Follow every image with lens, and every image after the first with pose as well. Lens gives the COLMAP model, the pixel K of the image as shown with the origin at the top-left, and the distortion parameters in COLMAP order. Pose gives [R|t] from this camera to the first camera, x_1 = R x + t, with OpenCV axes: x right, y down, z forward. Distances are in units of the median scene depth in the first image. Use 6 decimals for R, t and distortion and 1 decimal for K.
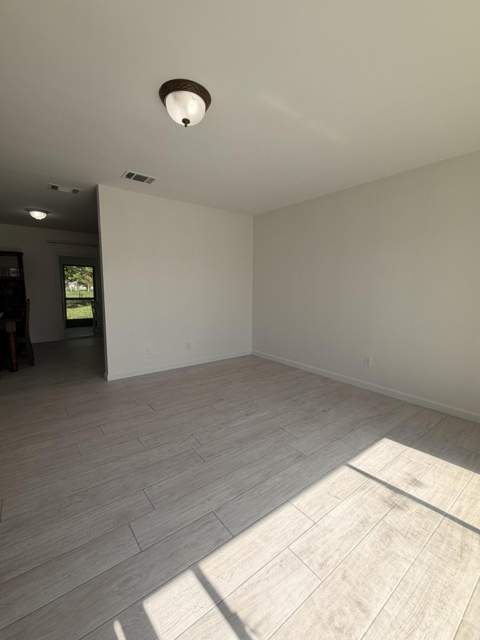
lens RADIAL K [[281.8, 0, 236.2], [0, 281.8, 317.9], [0, 0, 1]] dist [-0.000655, 0.001707]
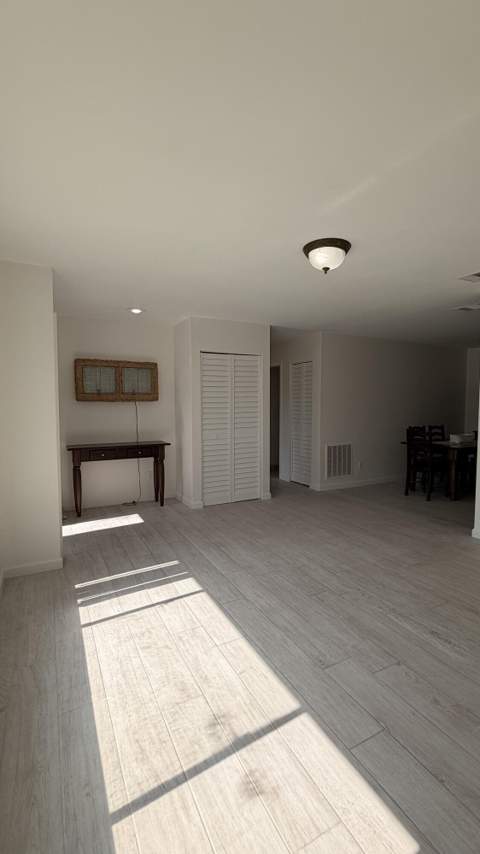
lens RADIAL K [[359.4, 0, 239.1], [0, 359.4, 429.7], [0, 0, 1]] dist [0.001013, -0.000008]
pose [[-0.164982, 0.059578, -0.984495, 1.352664], [-0.107903, 0.991092, 0.078060, -0.174302], [0.980376, 0.119109, -0.157084, 1.039780]]
